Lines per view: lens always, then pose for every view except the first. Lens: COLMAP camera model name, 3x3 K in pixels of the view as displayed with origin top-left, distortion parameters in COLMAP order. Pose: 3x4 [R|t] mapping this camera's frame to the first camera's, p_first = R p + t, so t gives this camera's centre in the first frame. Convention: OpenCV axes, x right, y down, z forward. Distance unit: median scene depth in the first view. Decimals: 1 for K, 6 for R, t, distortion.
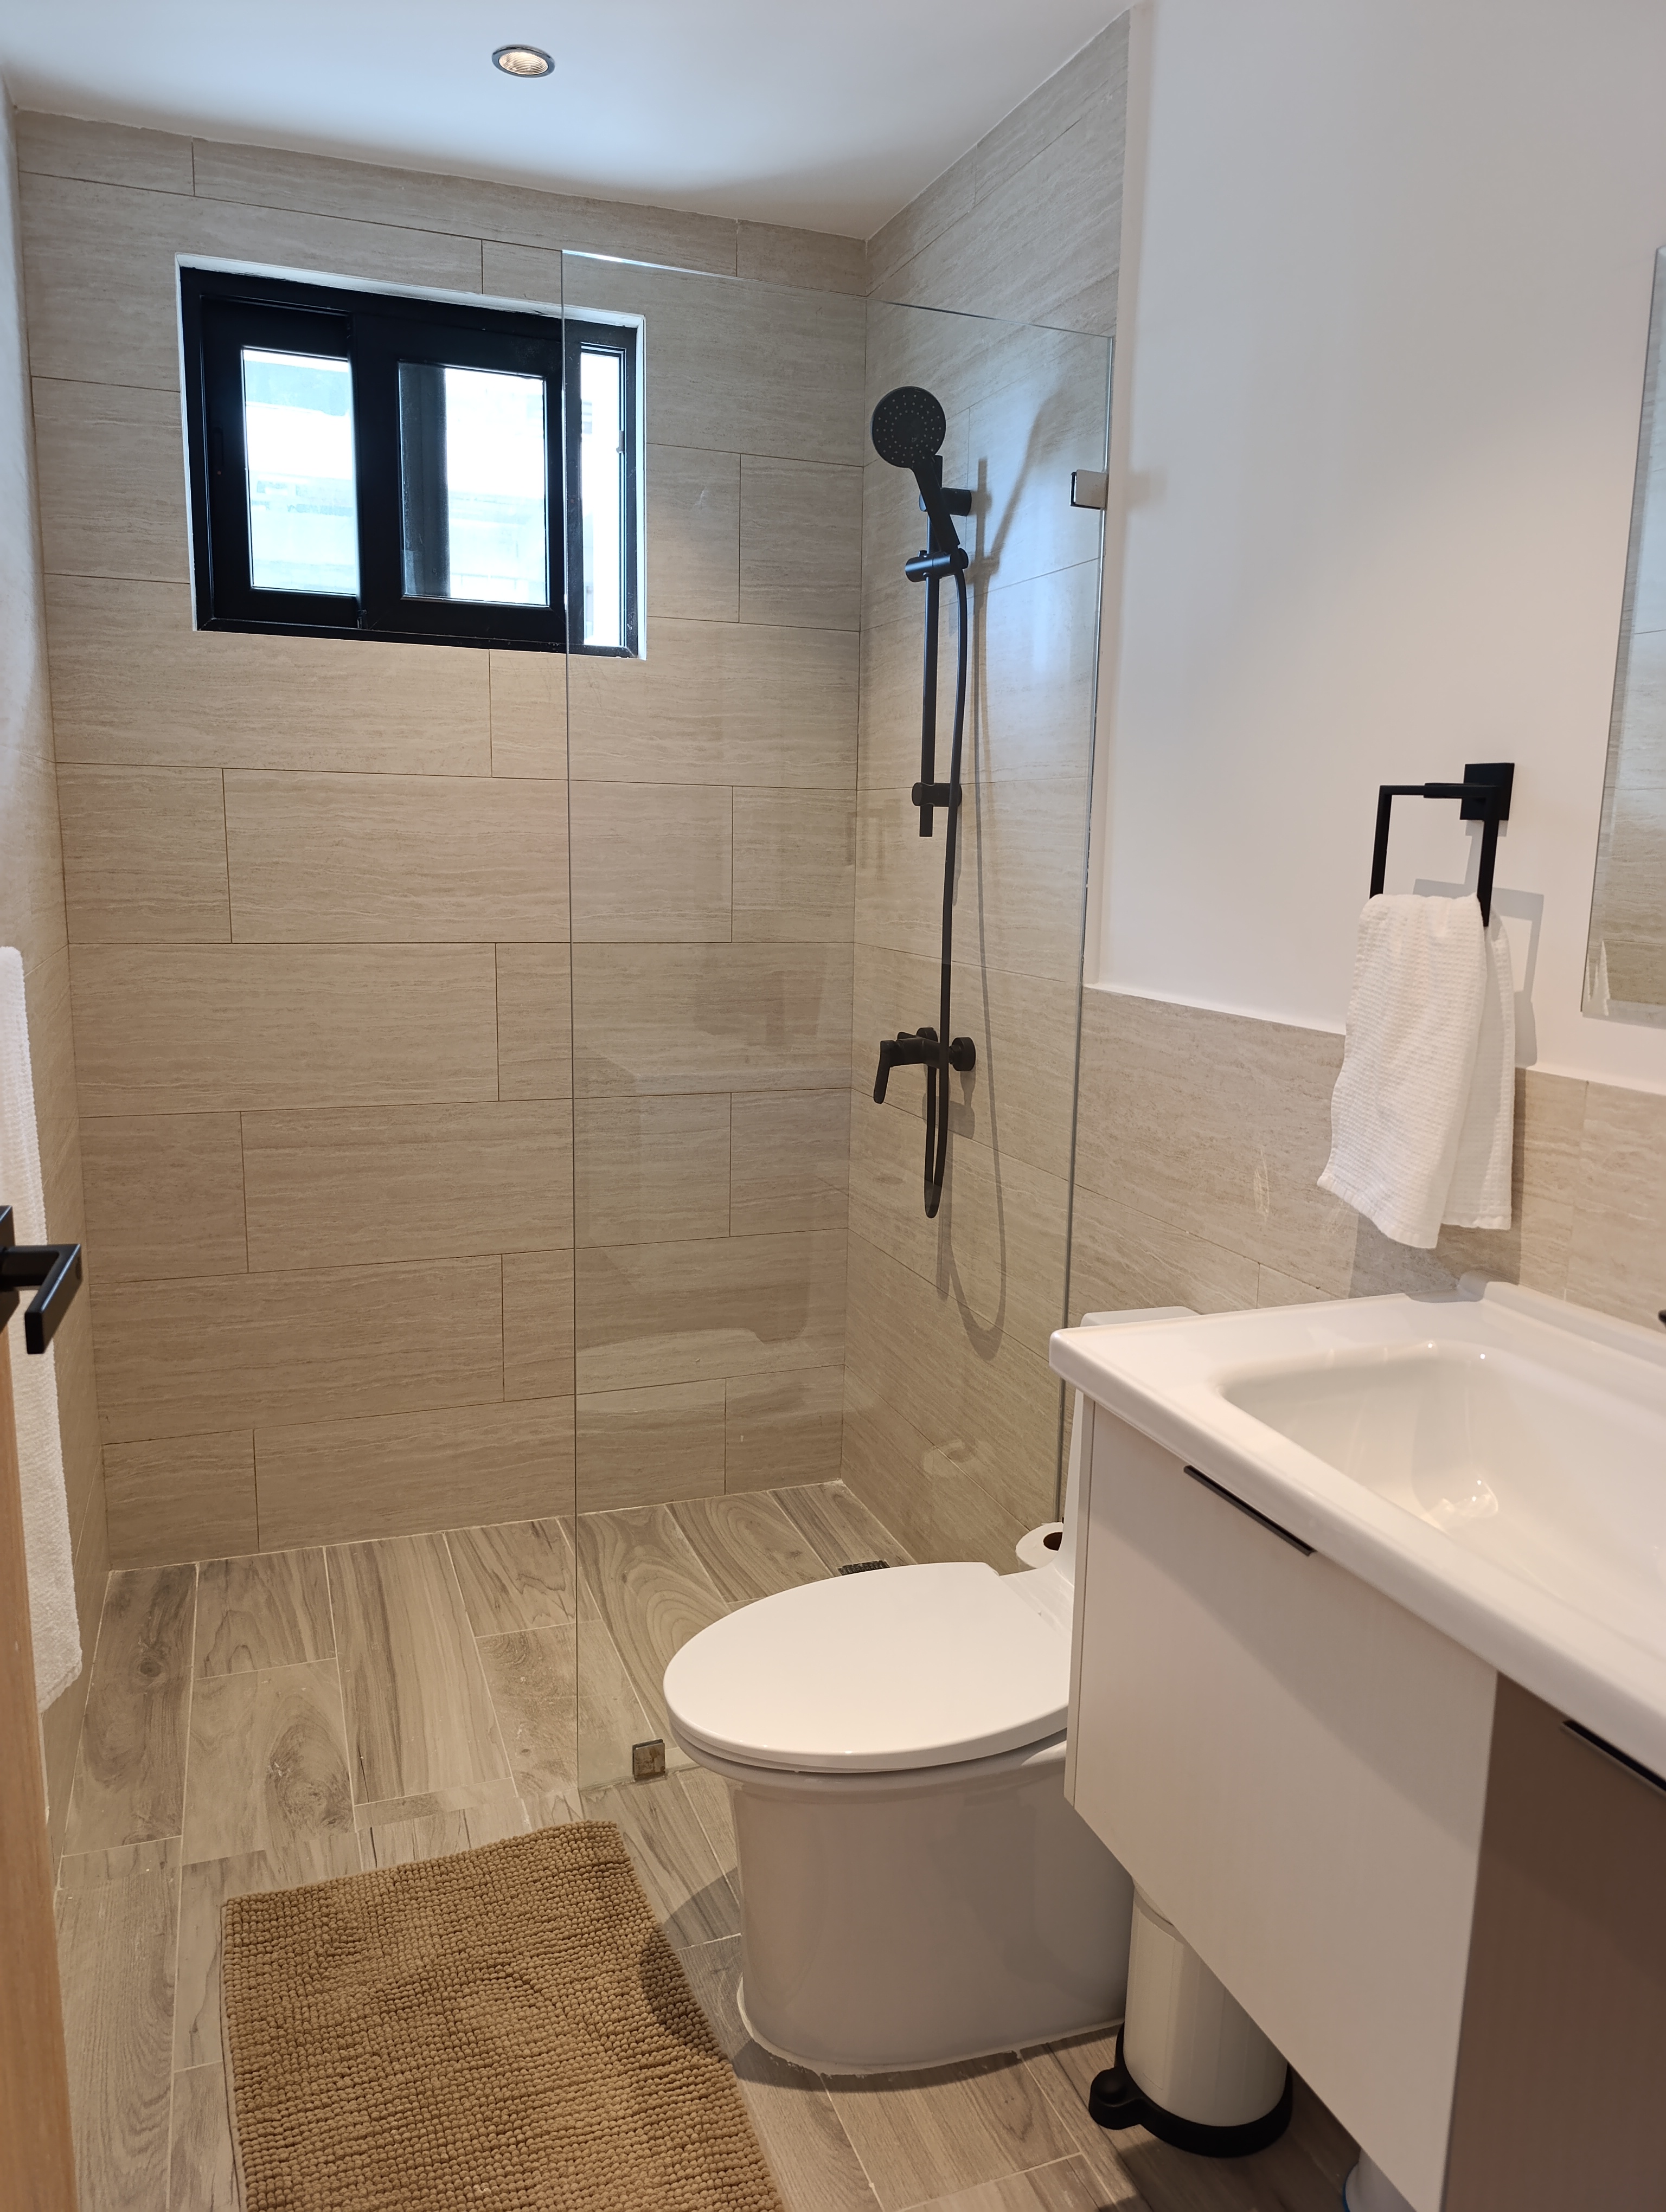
lens RADIAL K [[1519.8, 0, 825.0], [0, 1519.8, 1105.3], [0, 0, 1]] dist [0.031136, -0.038914]
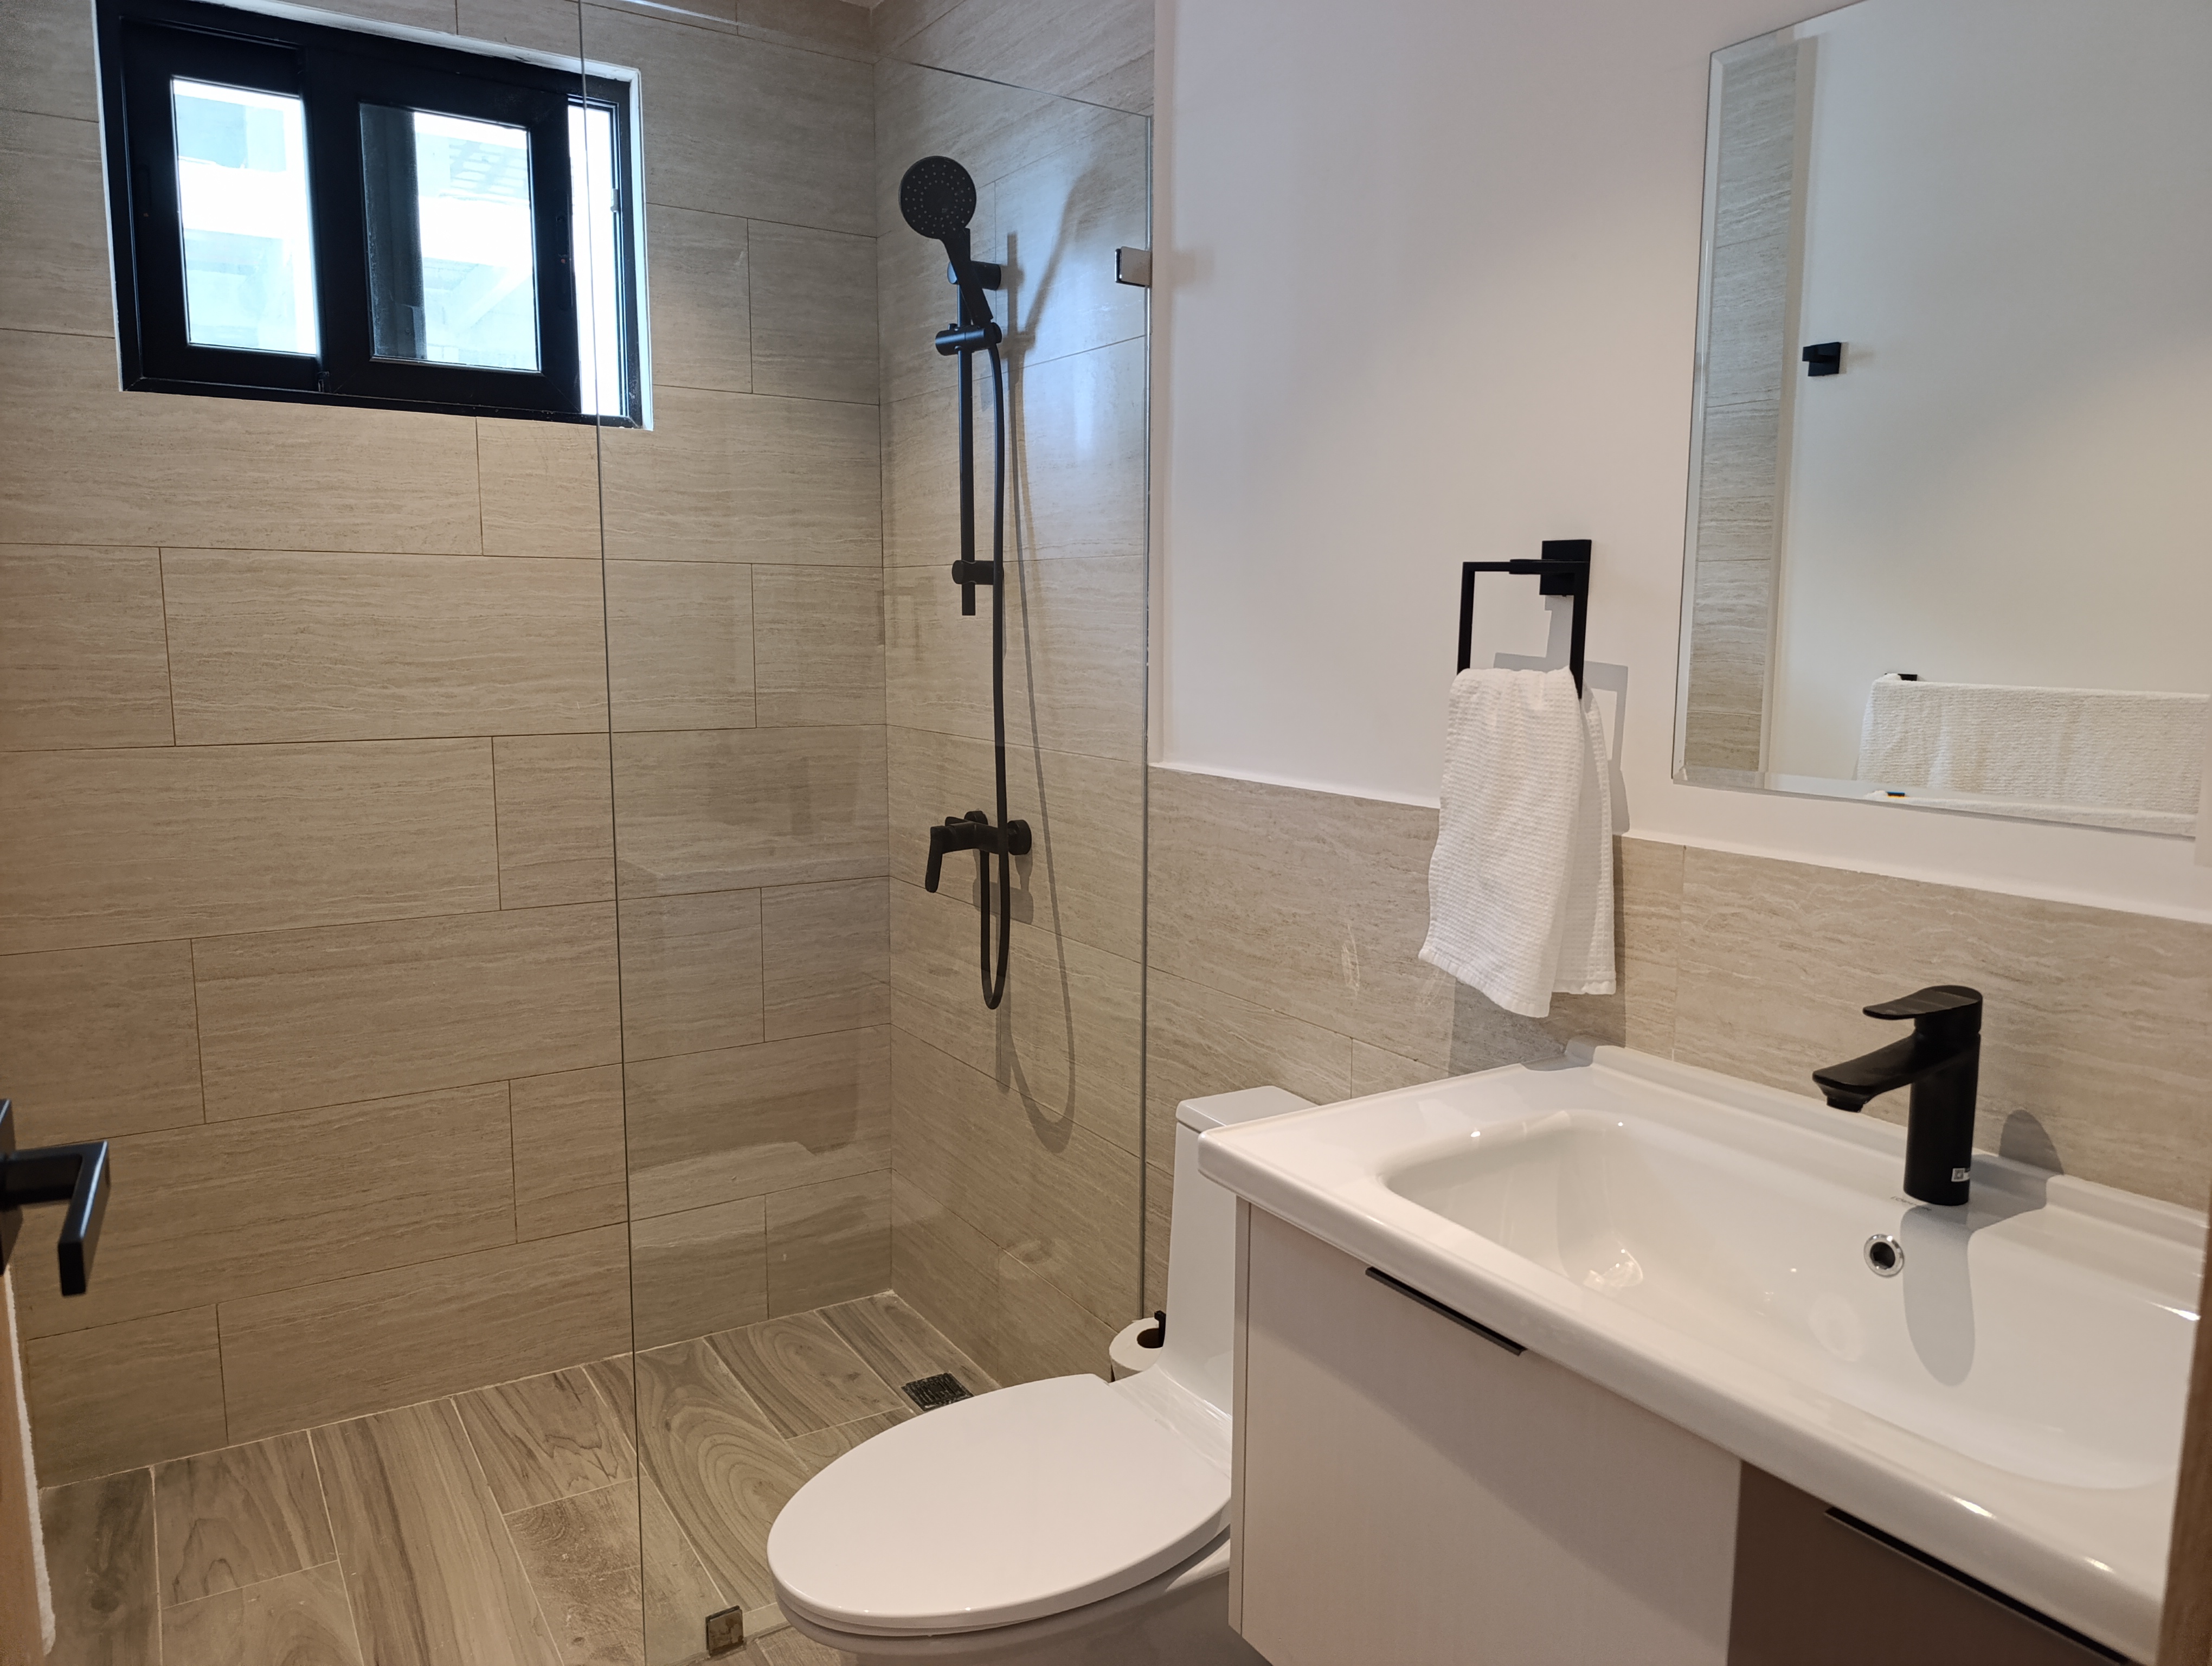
lens RADIAL K [[1519.8, 0, 1121.7], [0, 1519.8, 828.1], [0, 0, 1]] dist [0.031136, -0.038914]
pose [[0.977249, -0.040831, 0.208129, -0.050361], [0.047930, 0.998424, -0.029180, -0.009252], [-0.206609, 0.038491, 0.977666, 0.041106]]
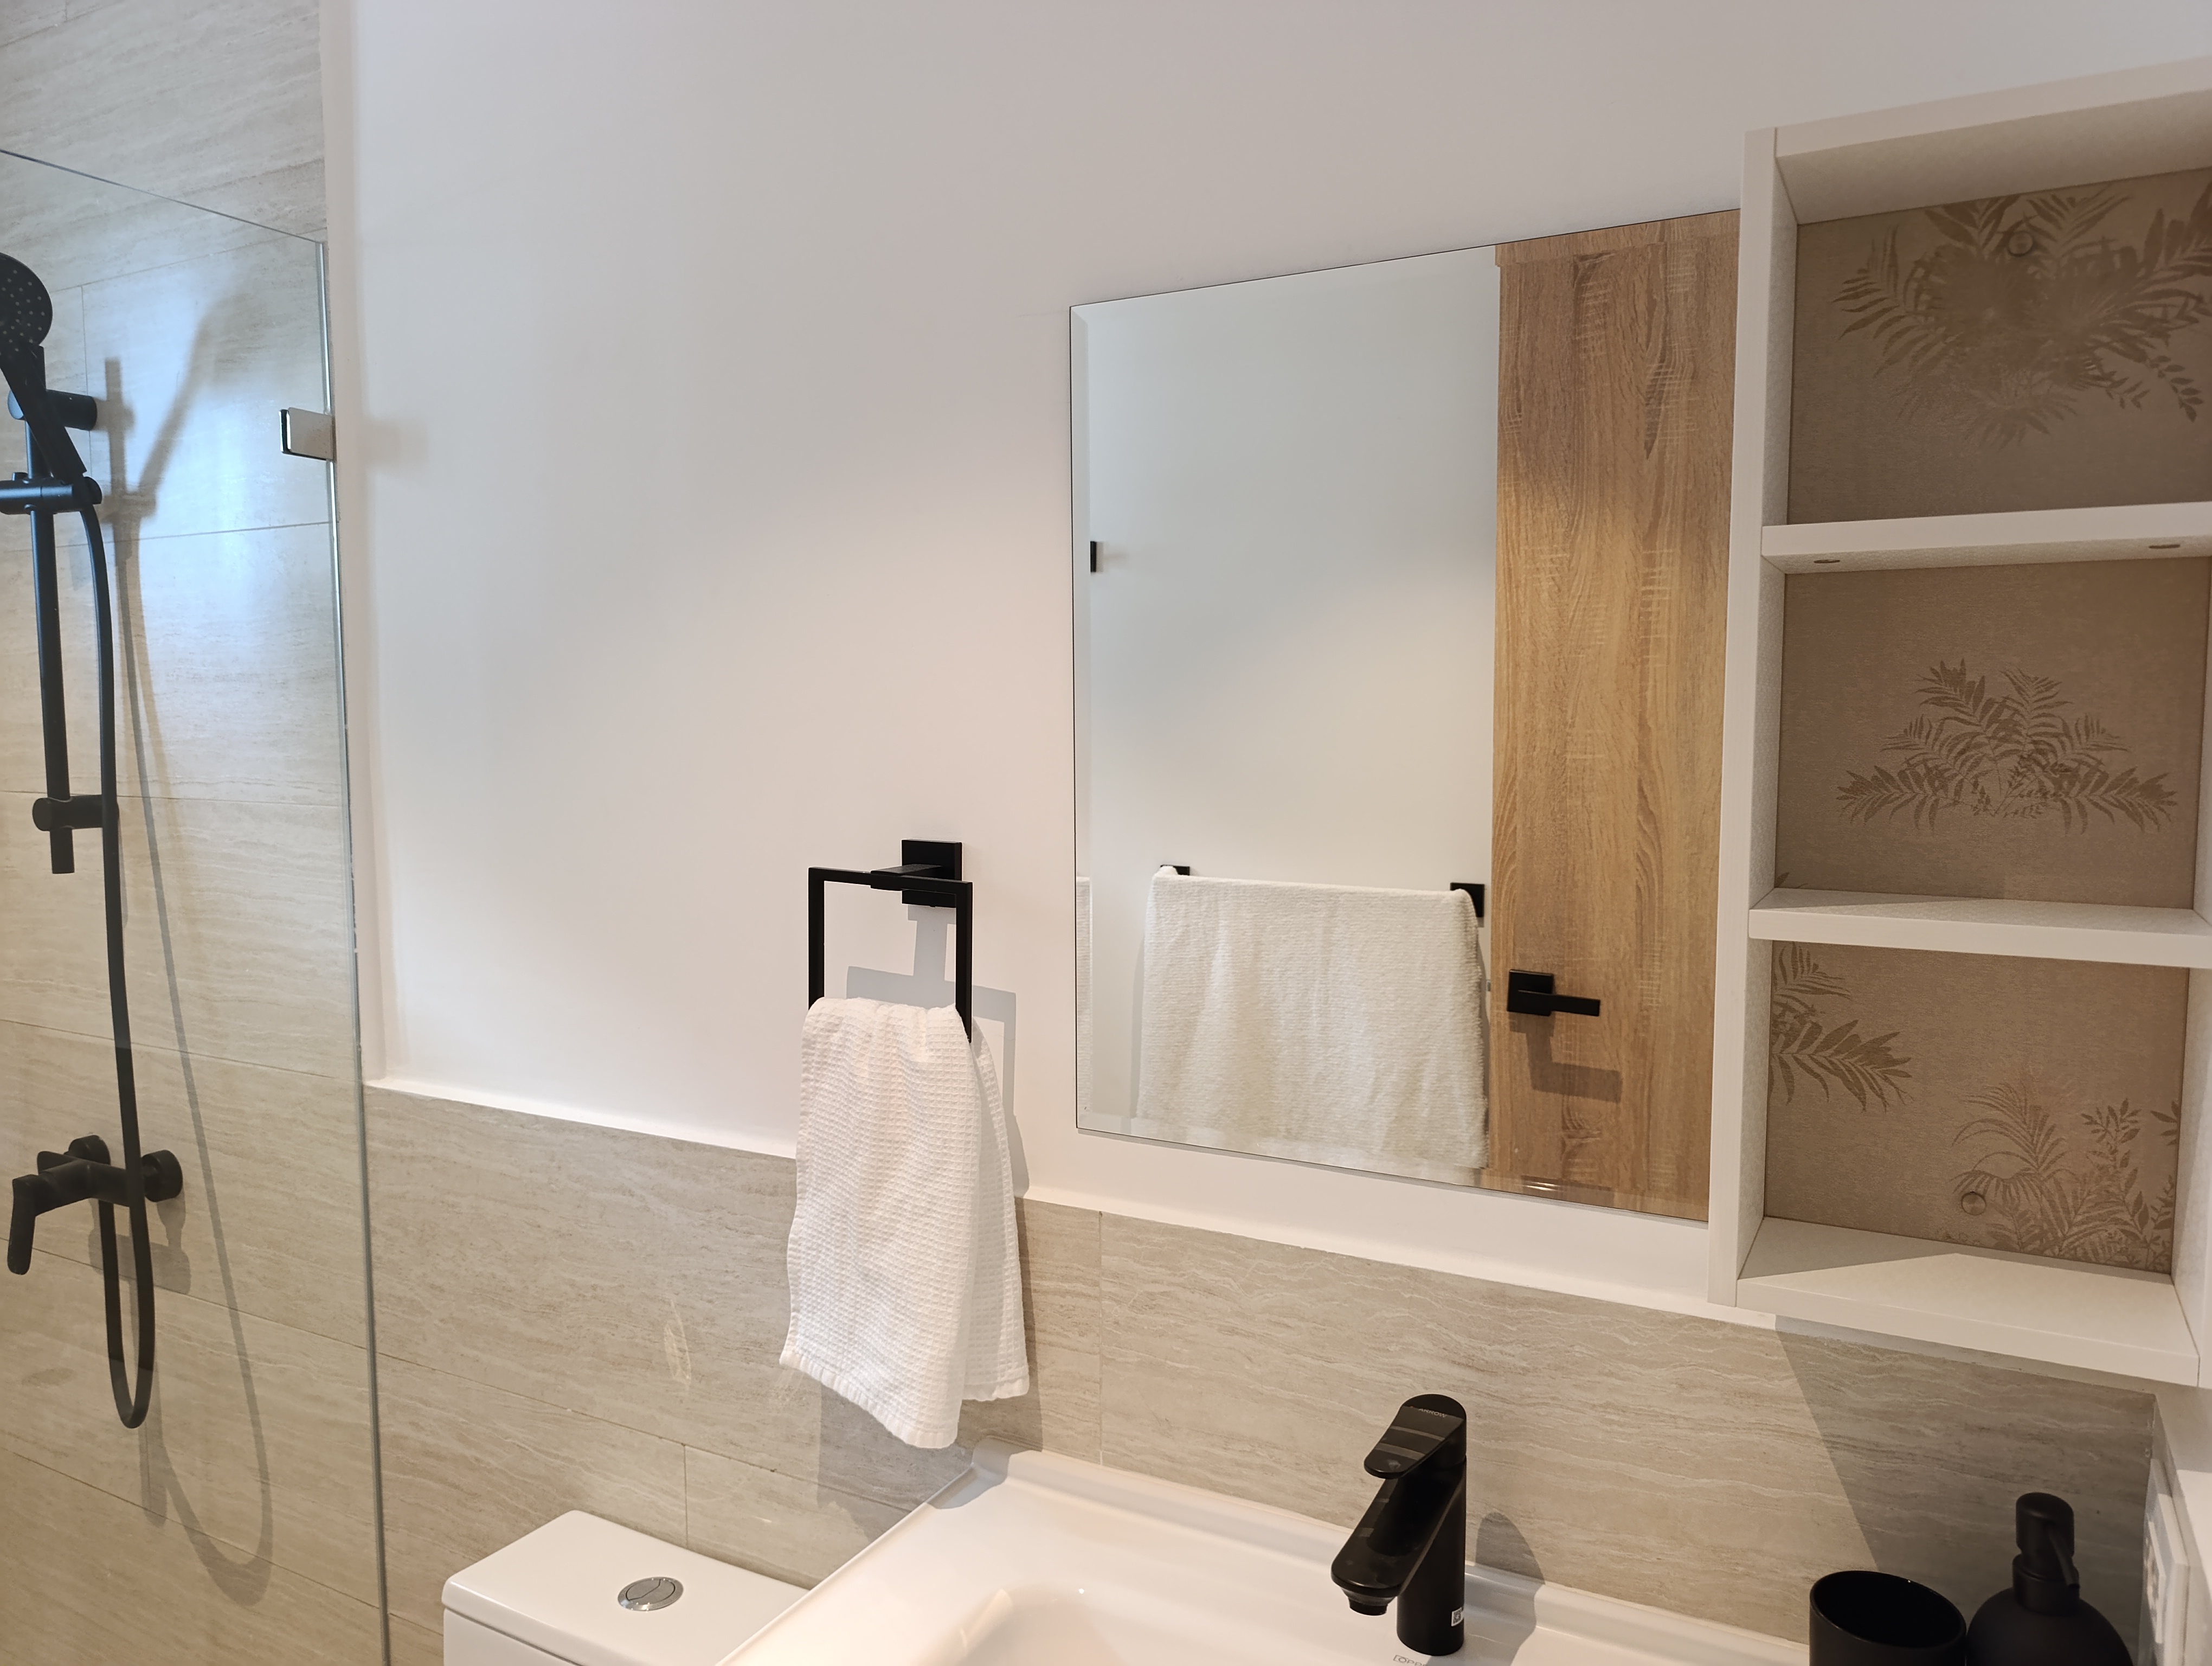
lens RADIAL K [[1519.8, 0, 1138.0], [0, 1519.8, 837.4], [0, 0, 1]] dist [0.031136, -0.038914]
pose [[0.749331, -0.071634, 0.658309, -0.026327], [0.130976, 0.990525, -0.041301, -0.110773], [-0.649113, 0.117171, 0.751614, 0.176568]]
